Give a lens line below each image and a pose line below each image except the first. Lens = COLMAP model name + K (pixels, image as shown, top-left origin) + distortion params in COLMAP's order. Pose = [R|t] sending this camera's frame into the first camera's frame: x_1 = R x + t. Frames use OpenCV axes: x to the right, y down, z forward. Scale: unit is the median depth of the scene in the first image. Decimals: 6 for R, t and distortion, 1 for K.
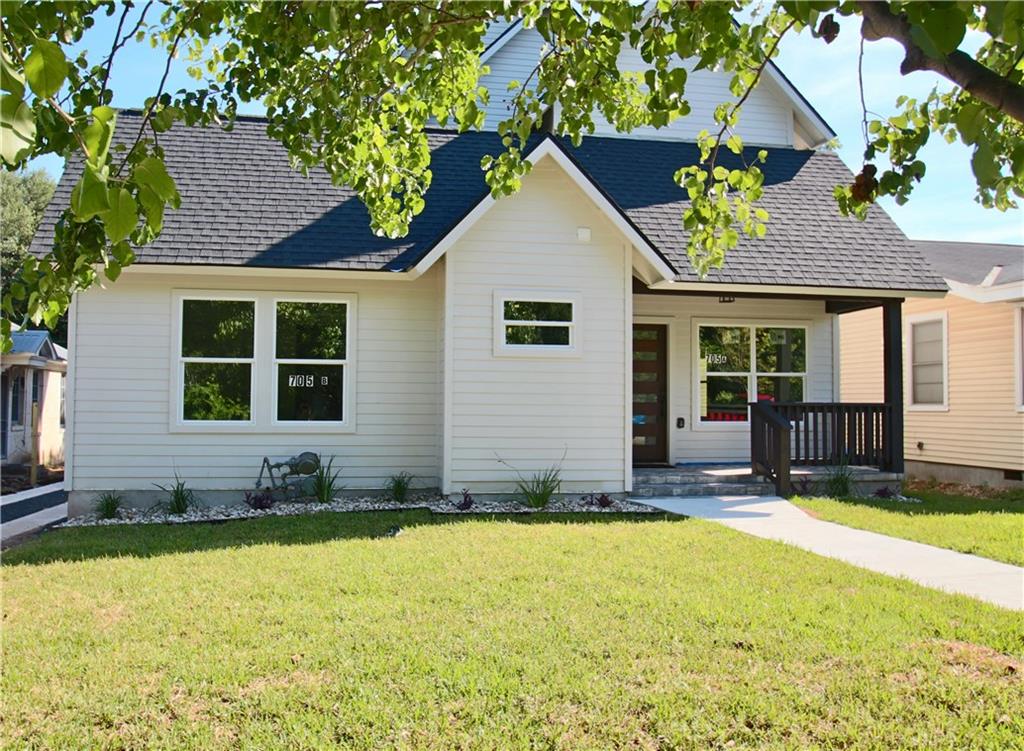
lens RADIAL K [[997.9, 0, 510.2], [0, 997.9, 379.3], [0, 0, 1]] dist [0.006392, -0.005459]
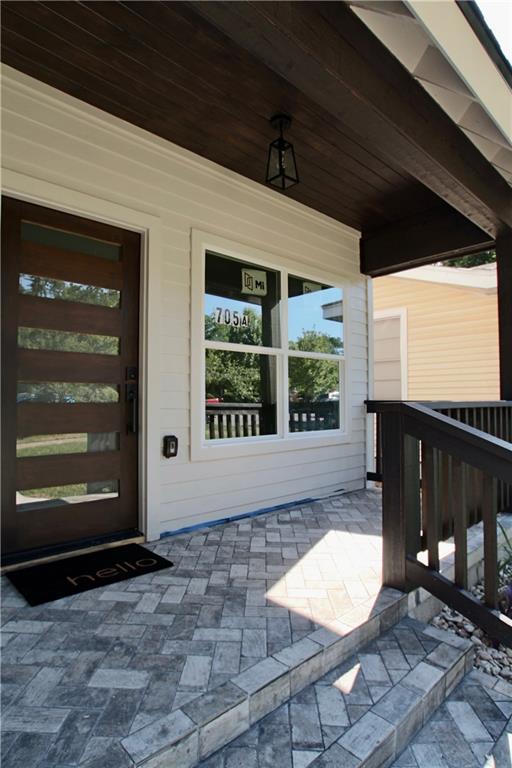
lens RADIAL K [[433.9, 0, 256.0], [0, 433.9, 384.0], [0, 0, 1]] dist [-0.082101, 0.037114]
pose [[0.863249, 0.013191, 0.504606, 0.123772], [-0.005794, 0.999852, -0.016225, 0.021458], [-0.504745, 0.011083, 0.863197, 0.956162]]
